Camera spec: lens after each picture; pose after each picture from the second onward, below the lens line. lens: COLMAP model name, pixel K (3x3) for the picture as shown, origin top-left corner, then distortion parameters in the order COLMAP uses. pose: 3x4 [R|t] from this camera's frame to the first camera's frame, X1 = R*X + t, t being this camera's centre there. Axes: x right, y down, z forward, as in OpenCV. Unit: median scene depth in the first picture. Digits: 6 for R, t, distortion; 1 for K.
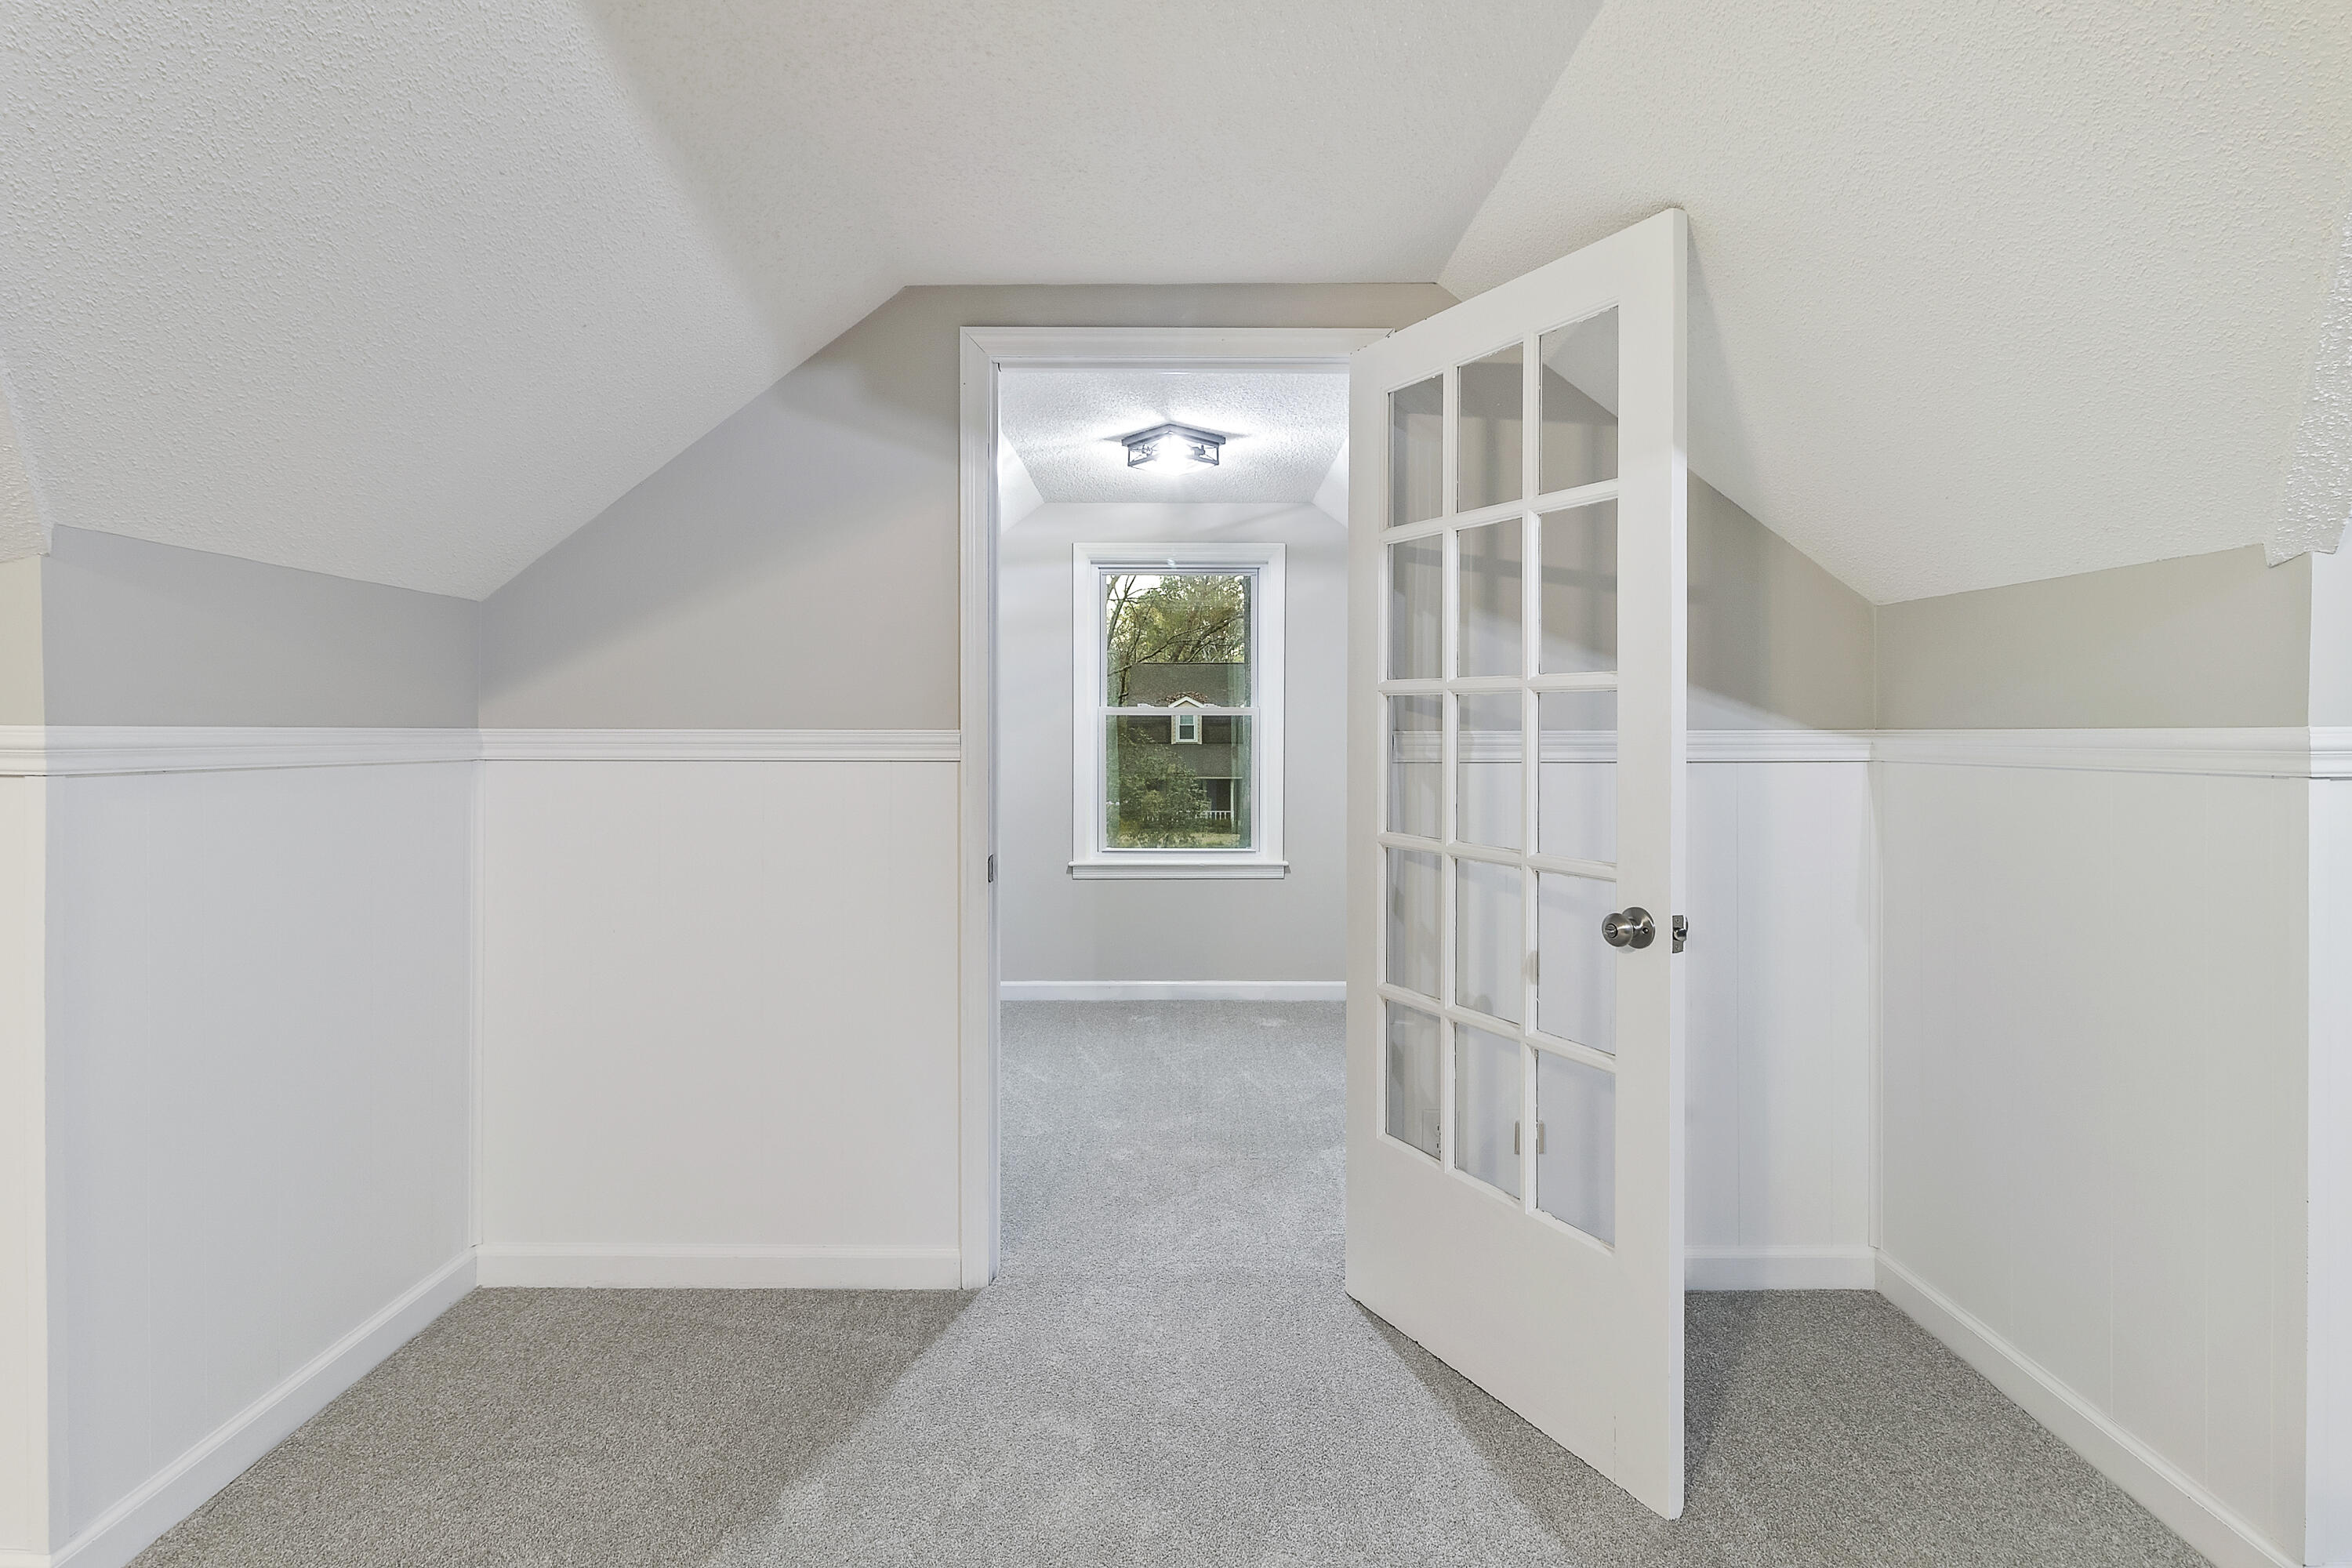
lens RADIAL K [[1148.3, 0, 1176.0], [0, 1148.3, 721.1], [0, 0, 1]] dist [0.000315, 0.000261]
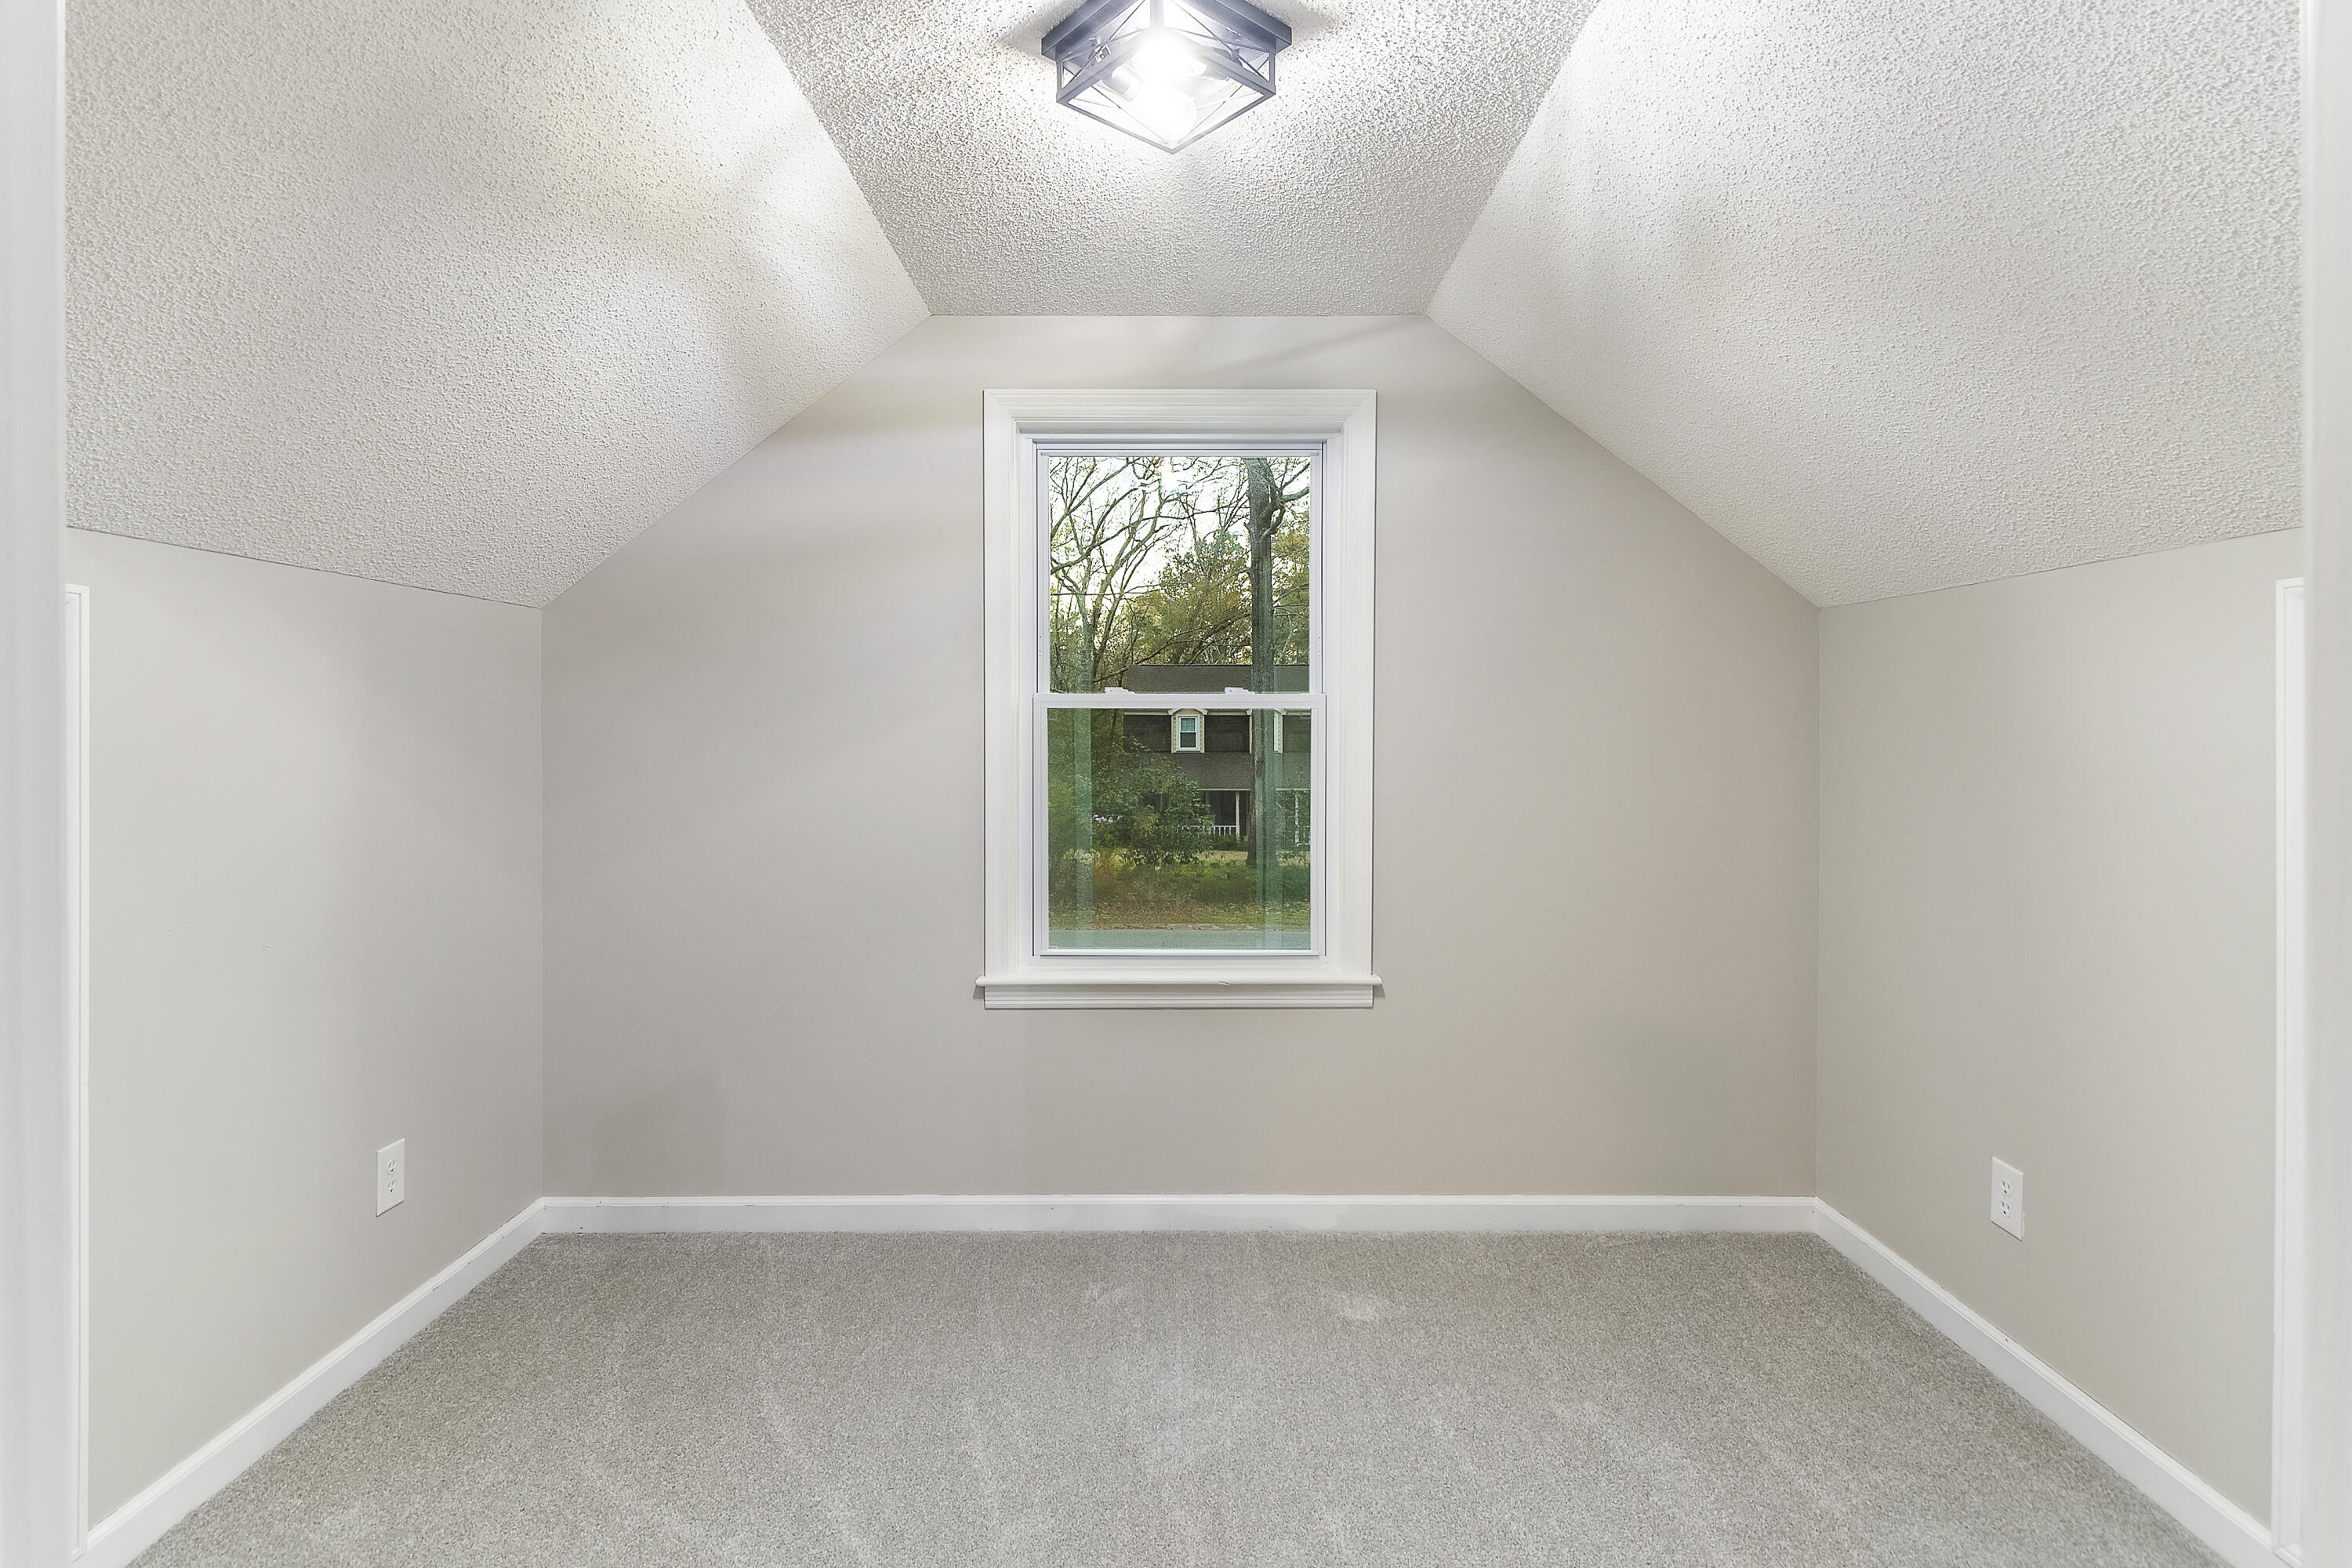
lens RADIAL K [[1148.3, 0, 1176.0], [0, 1148.3, 721.1], [0, 0, 1]] dist [0.000315, 0.000261]
pose [[1.000000, -0.000730, -0.000261, 0.001020], [0.000728, 0.999977, -0.006753, 0.004871], [0.000266, 0.006753, 0.999977, 0.447282]]
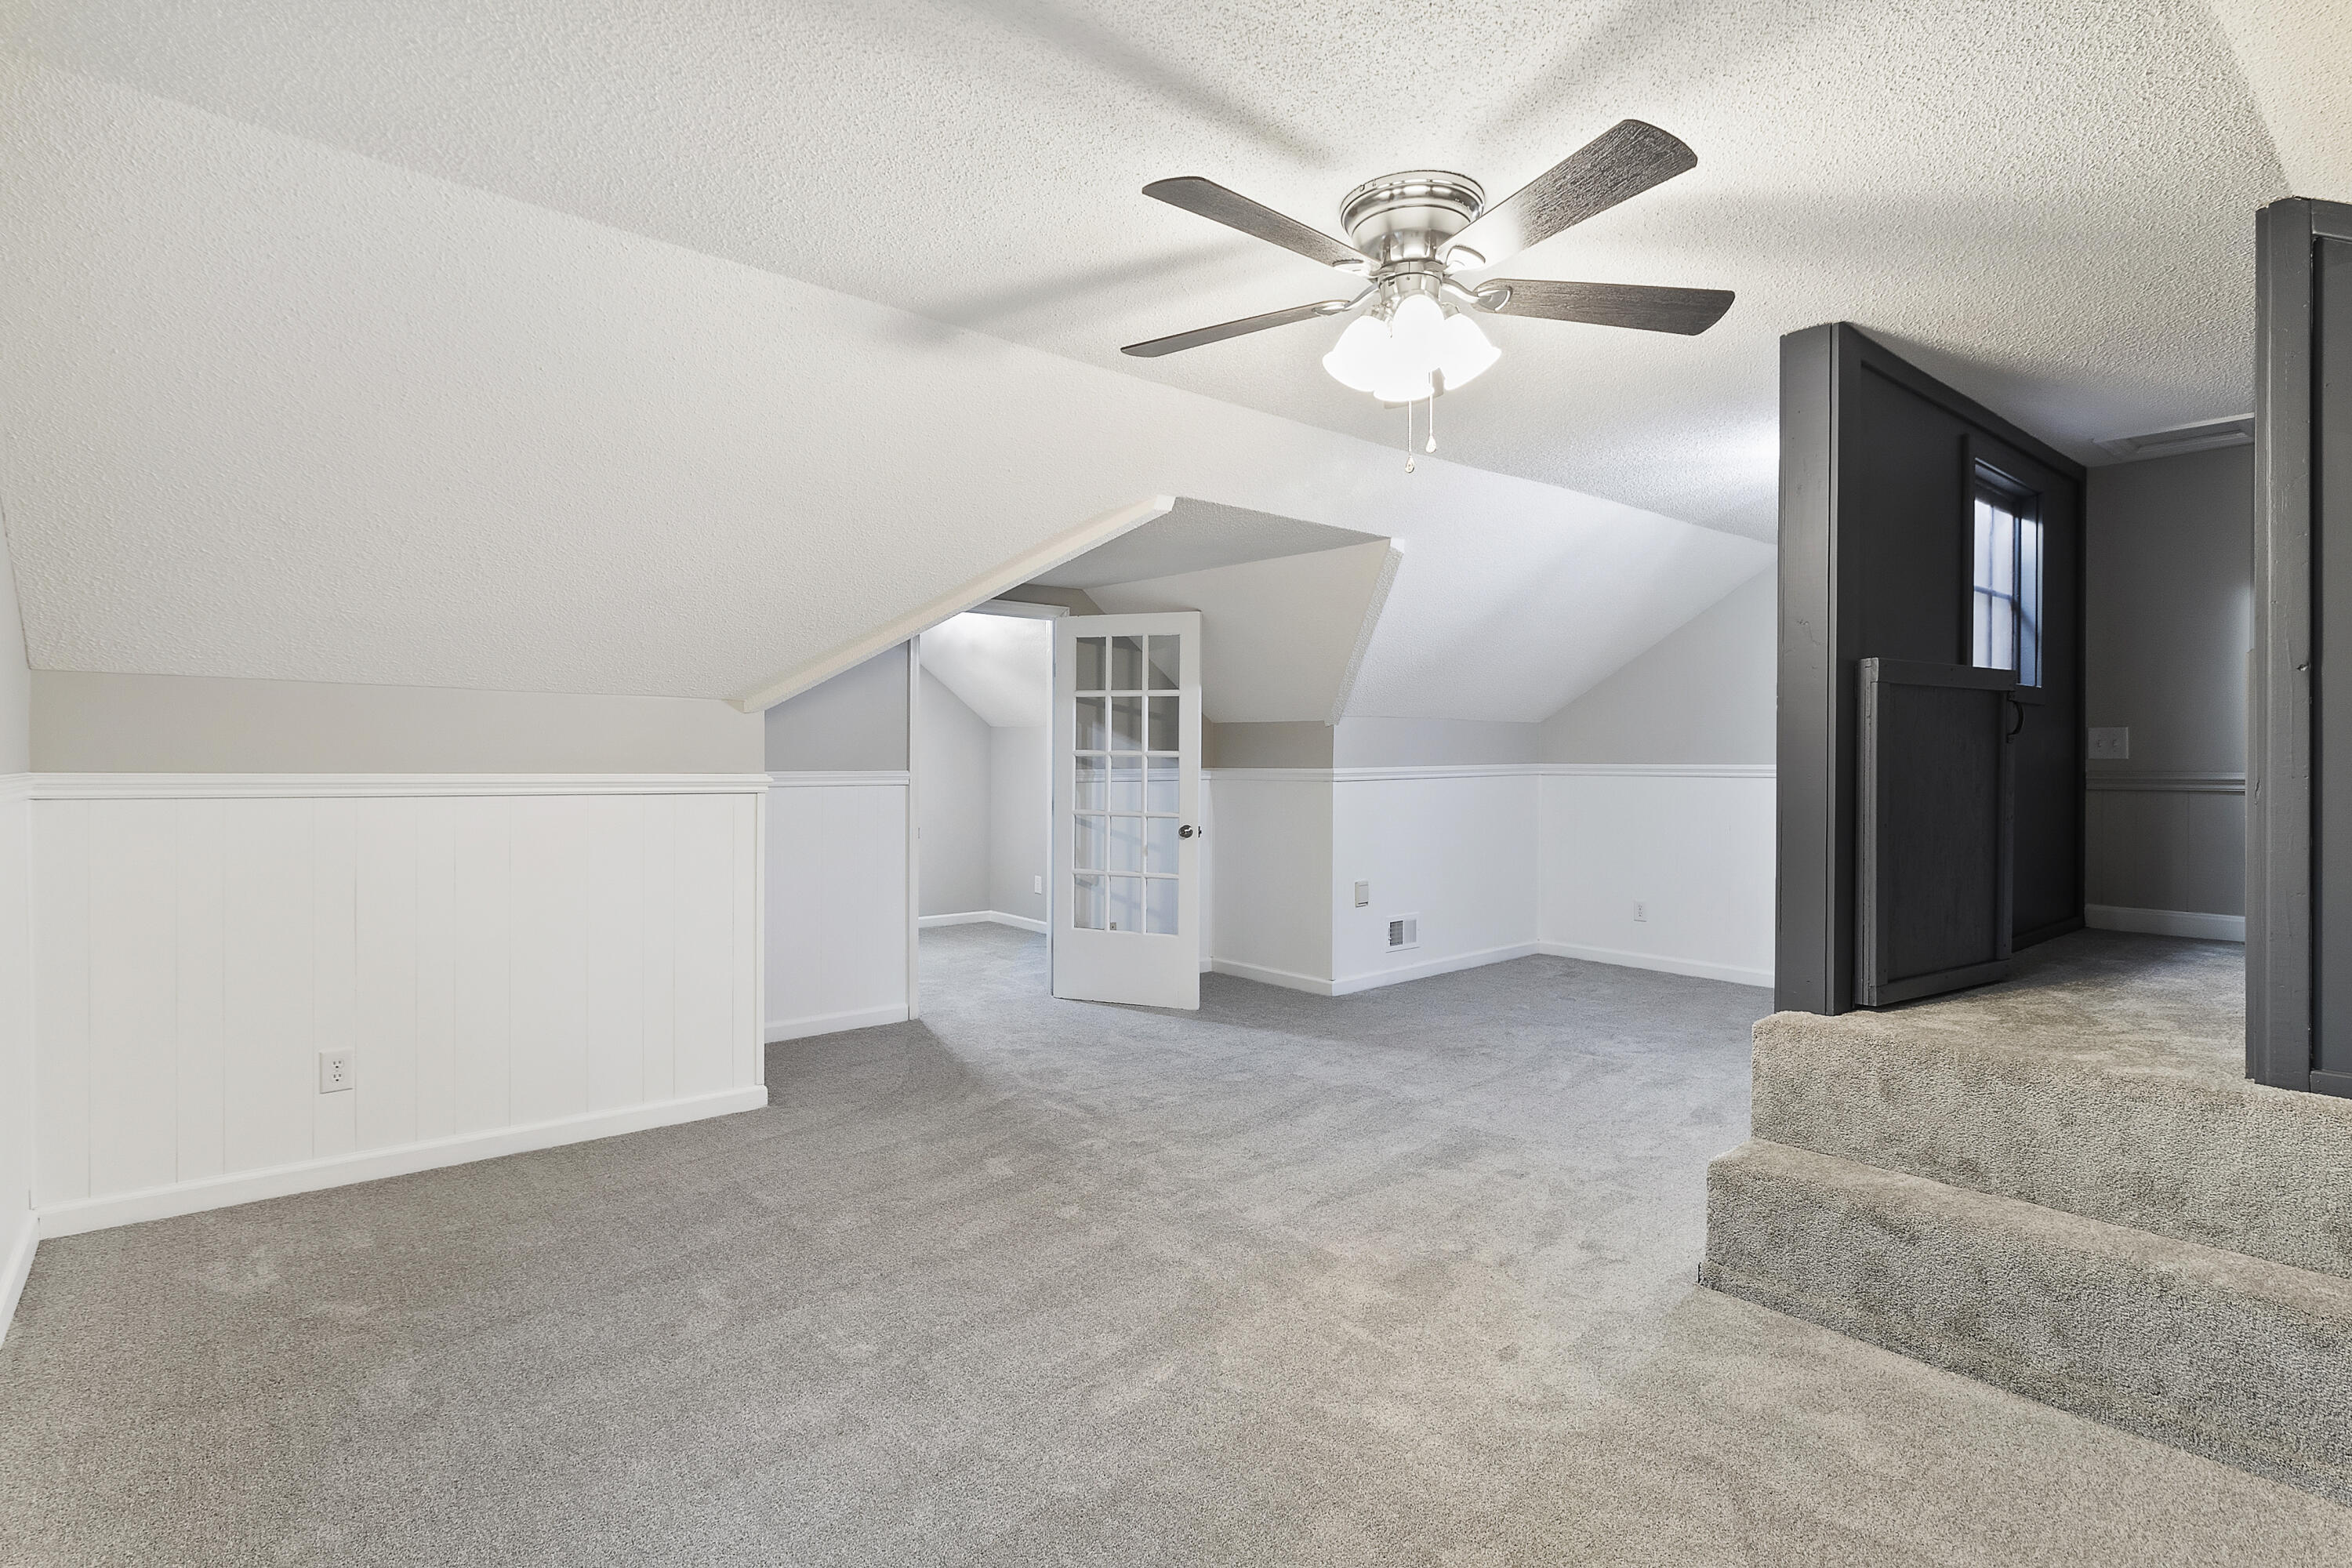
lens RADIAL K [[1151.6, 0, 1175.4], [0, 1151.6, 755.0], [0, 0, 1]] dist [-0.000069, -0.000053]
pose [[0.758797, 0.000405, 0.651327, -1.467674], [-0.003790, 0.999986, 0.003793, -0.039450], [-0.651316, -0.005346, 0.758788, -1.212260]]
